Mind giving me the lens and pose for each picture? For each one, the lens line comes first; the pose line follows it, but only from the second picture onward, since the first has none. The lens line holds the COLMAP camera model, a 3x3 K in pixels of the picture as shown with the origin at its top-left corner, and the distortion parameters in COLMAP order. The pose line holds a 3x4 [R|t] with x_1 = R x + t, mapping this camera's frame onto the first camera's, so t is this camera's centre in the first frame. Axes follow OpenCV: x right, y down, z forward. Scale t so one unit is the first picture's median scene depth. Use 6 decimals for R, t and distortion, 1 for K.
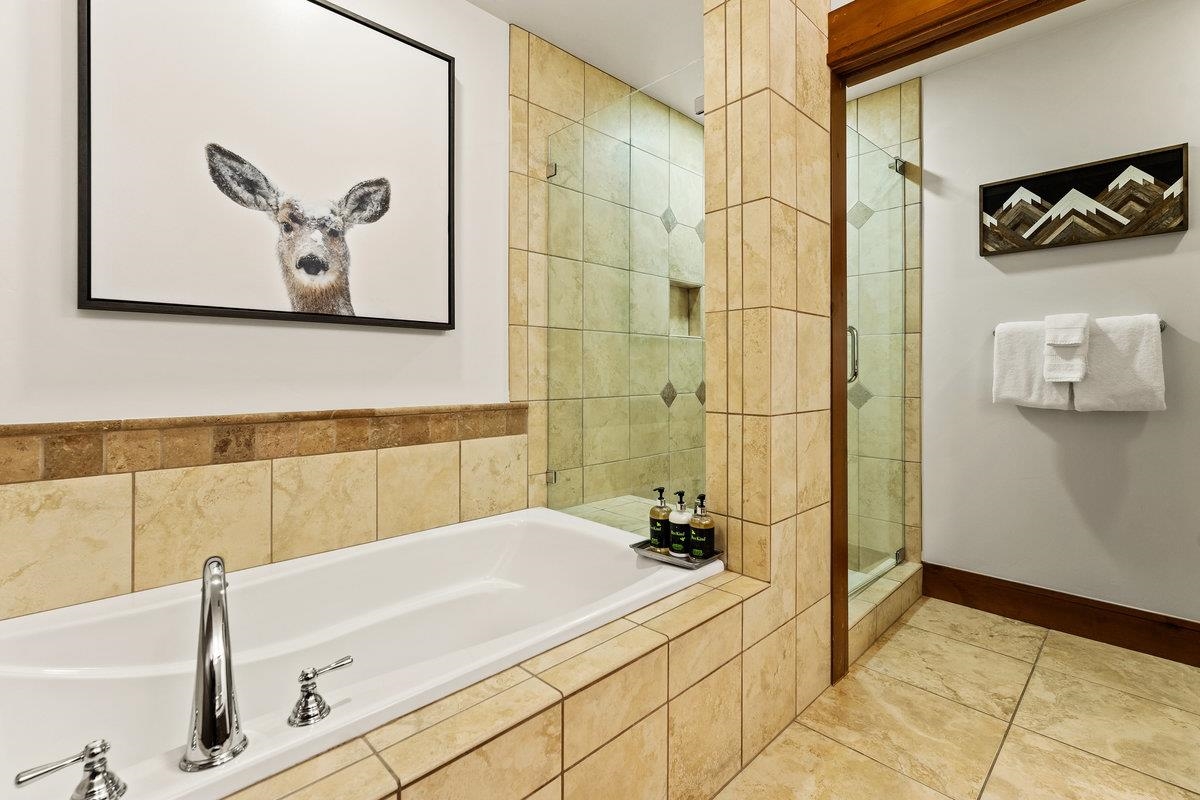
lens RADIAL K [[532.6, 0, 593.5], [0, 532.6, 374.6], [0, 0, 1]] dist [0.000012, -0.000226]
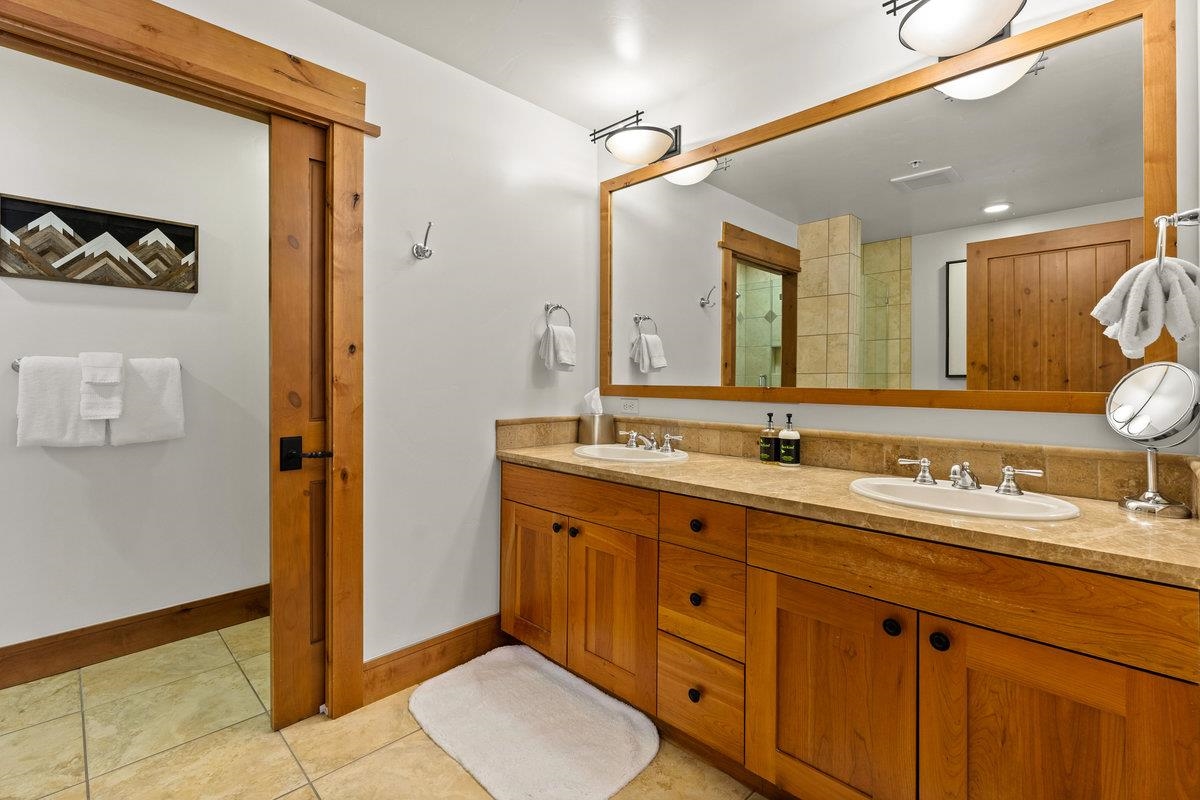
lens RADIAL K [[532.6, 0, 599.5], [0, 532.6, 387.9], [0, 0, 1]] dist [0.000012, -0.000226]
pose [[-0.021539, -0.015333, 0.999650, -0.161052], [0.004687, 0.999870, 0.015438, -0.059040], [-0.999757, 0.005018, -0.021464, 0.068667]]
